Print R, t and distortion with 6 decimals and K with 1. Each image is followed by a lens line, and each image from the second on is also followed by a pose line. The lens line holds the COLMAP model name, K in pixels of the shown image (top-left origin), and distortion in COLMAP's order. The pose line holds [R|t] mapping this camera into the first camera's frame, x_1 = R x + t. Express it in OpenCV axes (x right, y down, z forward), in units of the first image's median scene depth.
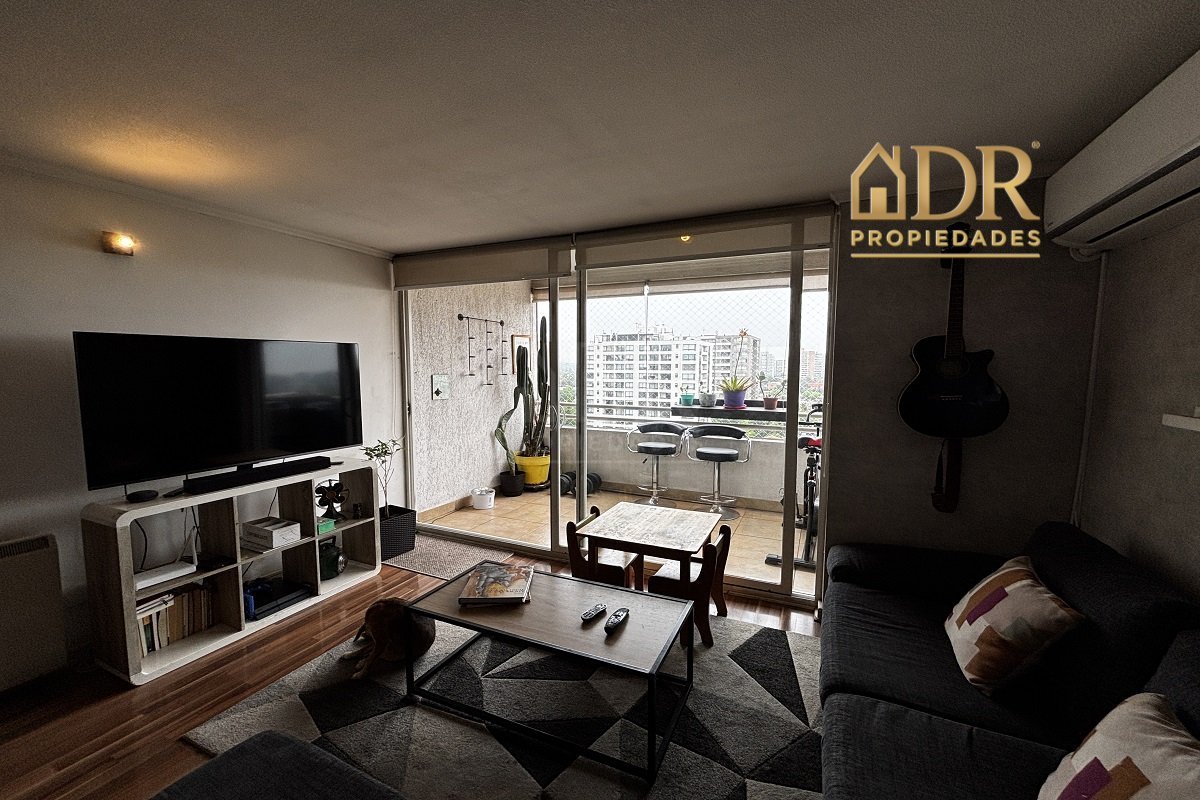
lens RADIAL K [[486.6, 0, 600.0], [0, 486.6, 413.9], [0, 0, 1]] dist [0.010473, -0.000649]
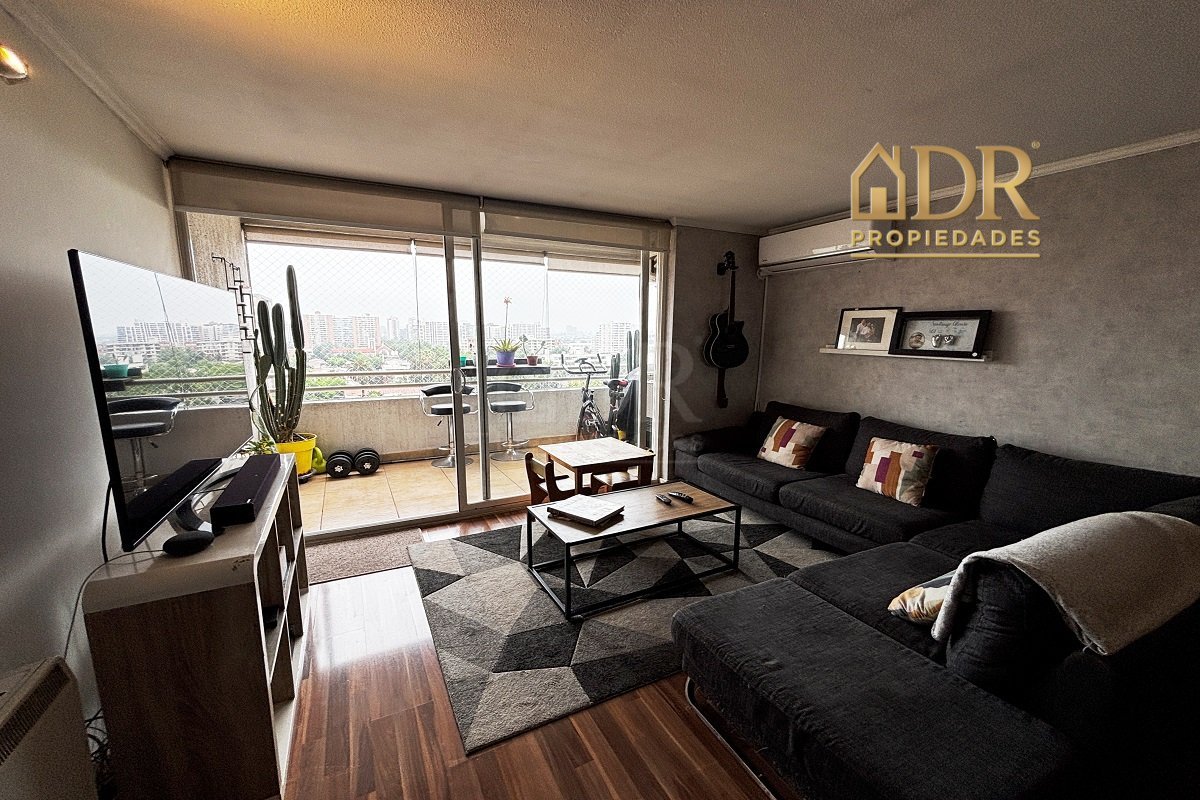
lens RADIAL K [[486.6, 0, 600.0], [0, 486.6, 413.9], [0, 0, 1]] dist [0.010473, -0.000649]
pose [[0.608701, -0.128480, 0.782928, -0.681983], [0.075360, 0.991702, 0.104151, -0.003698], [-0.789813, -0.004395, 0.613332, 0.150640]]
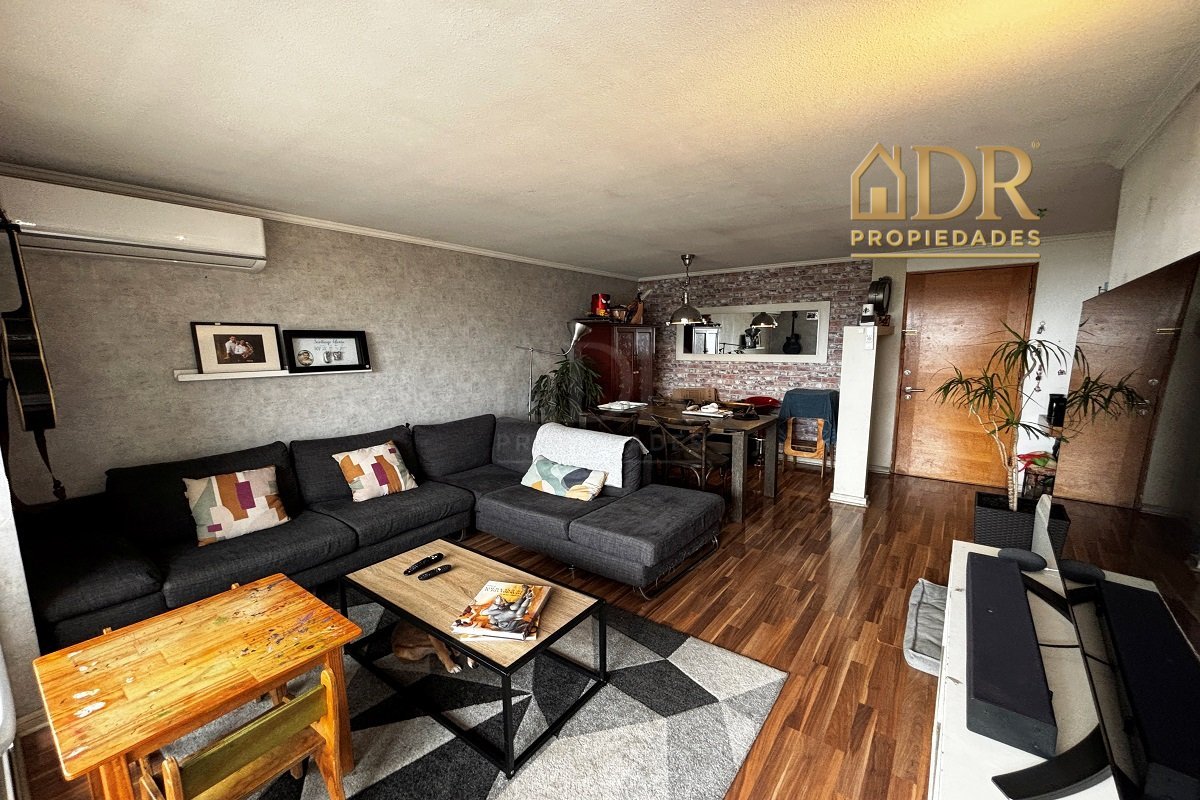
lens RADIAL K [[486.6, 0, 600.0], [0, 486.6, 413.9], [0, 0, 1]] dist [0.010473, -0.000649]
pose [[-0.975732, -0.024342, 0.217612, -0.341289], [0.032219, 0.967025, 0.252634, -0.116874], [-0.216586, 0.253514, -0.942773, 1.051688]]
